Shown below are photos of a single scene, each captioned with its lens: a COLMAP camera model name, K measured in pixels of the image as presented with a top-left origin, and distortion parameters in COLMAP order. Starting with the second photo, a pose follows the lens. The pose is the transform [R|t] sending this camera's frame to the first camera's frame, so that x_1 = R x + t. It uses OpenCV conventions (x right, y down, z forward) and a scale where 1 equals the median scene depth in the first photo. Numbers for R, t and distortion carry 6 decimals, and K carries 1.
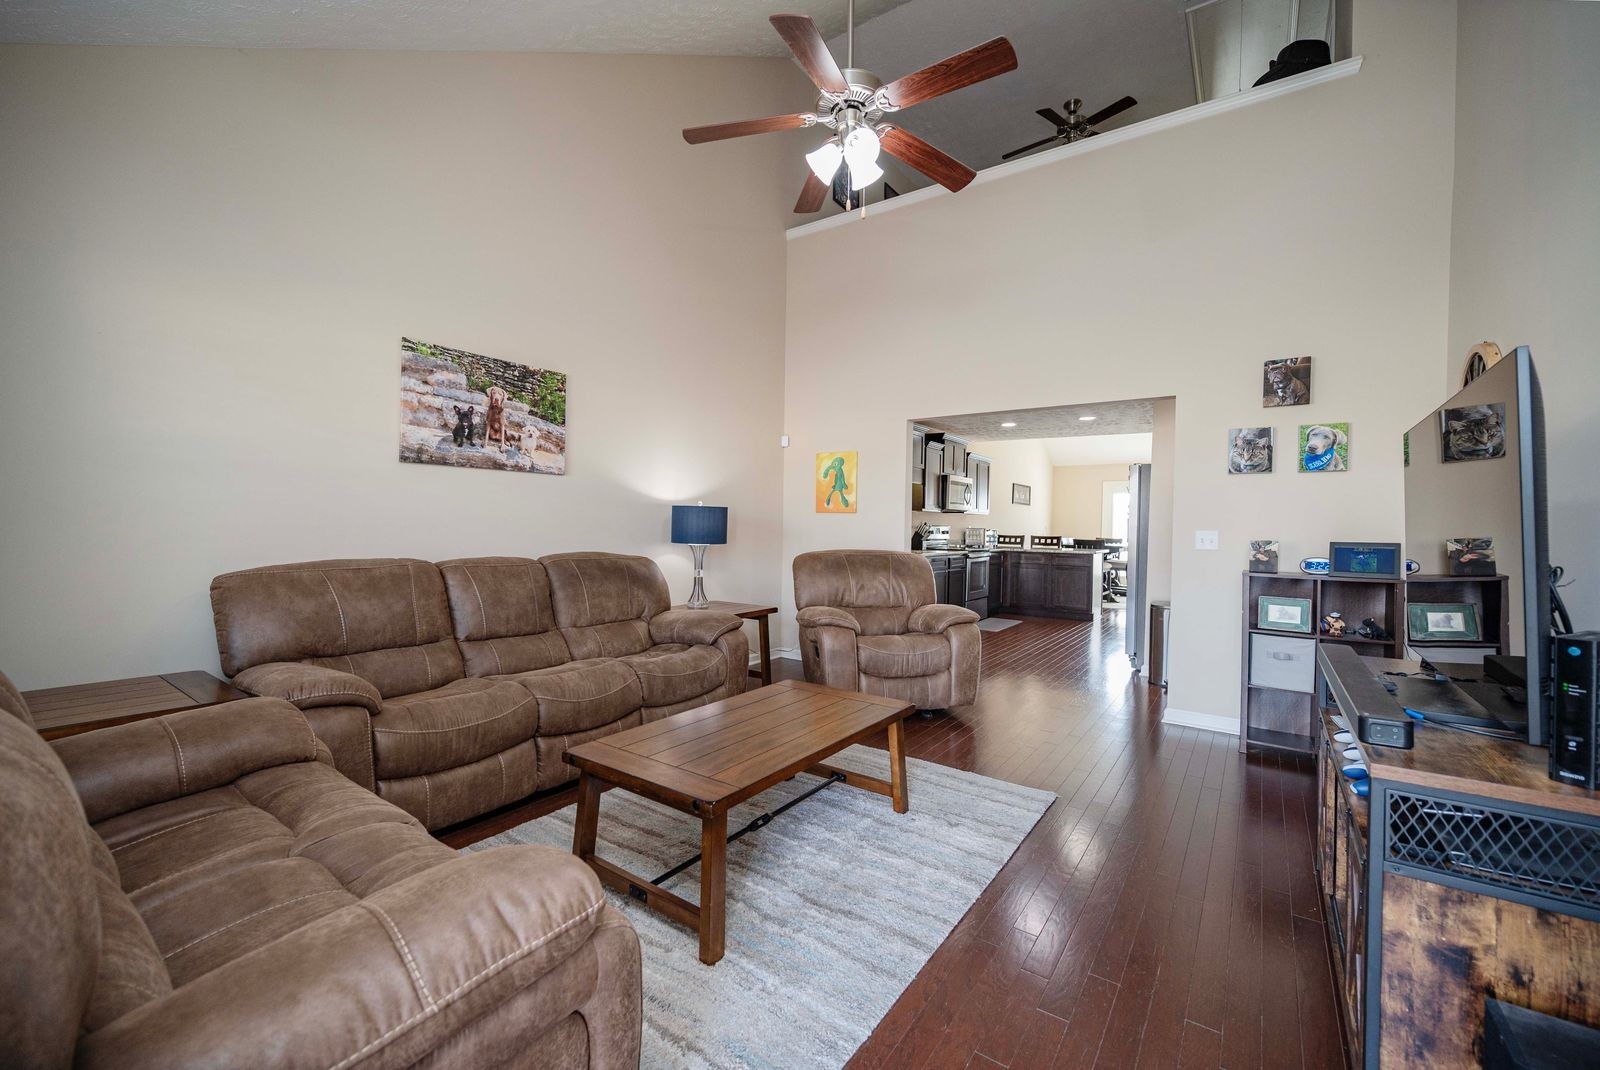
lens RADIAL K [[680.2, 0, 800.0], [0, 680.2, 535.0], [0, 0, 1]] dist [-0.000469, -0.000006]
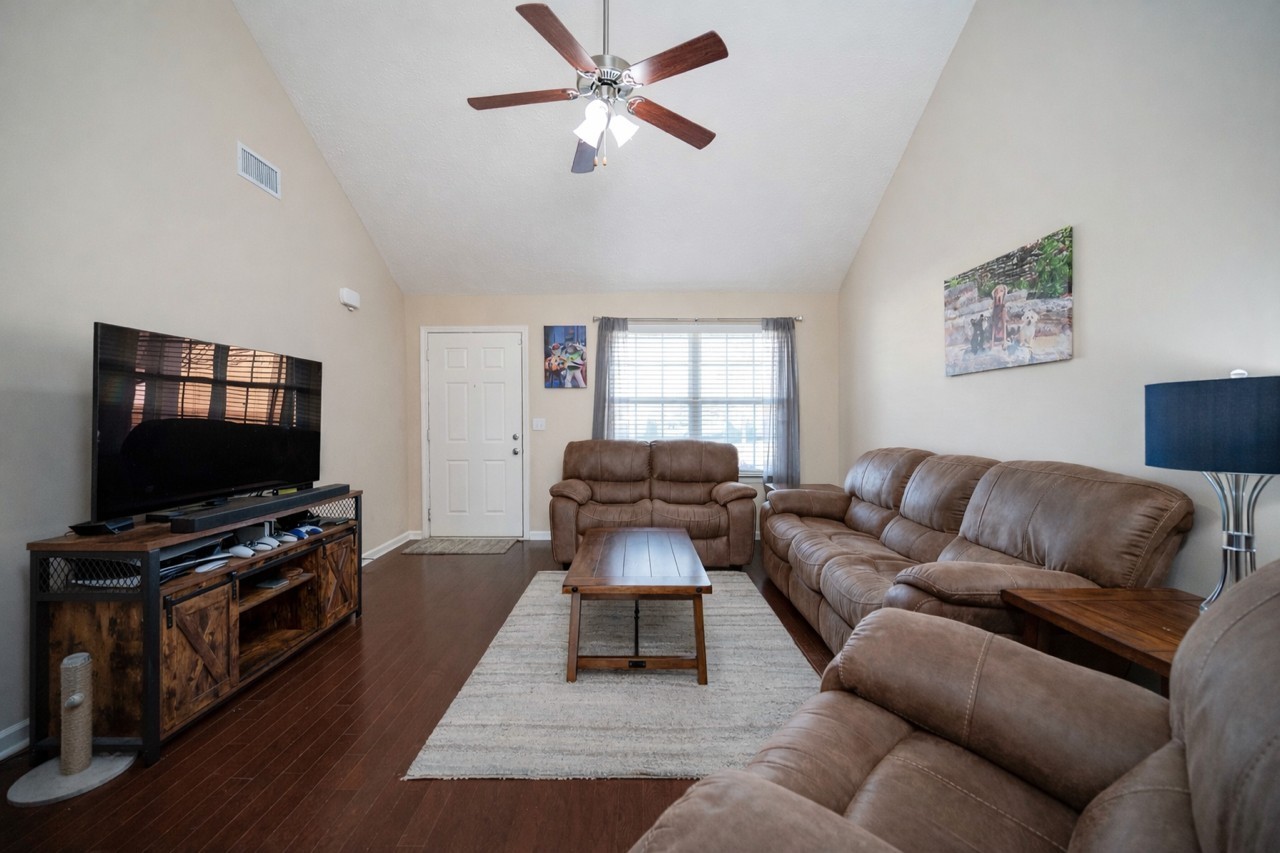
lens RADIAL K [[544.2, 0, 640.0], [0, 544.2, 426.5], [0, 0, 1]] dist [-0.000469, -0.000006]
pose [[-0.802311, -0.011923, -0.596788, 0.436484], [-0.019797, 0.999782, 0.006640, -0.007662], [0.596578, 0.017141, -0.802372, 1.310232]]
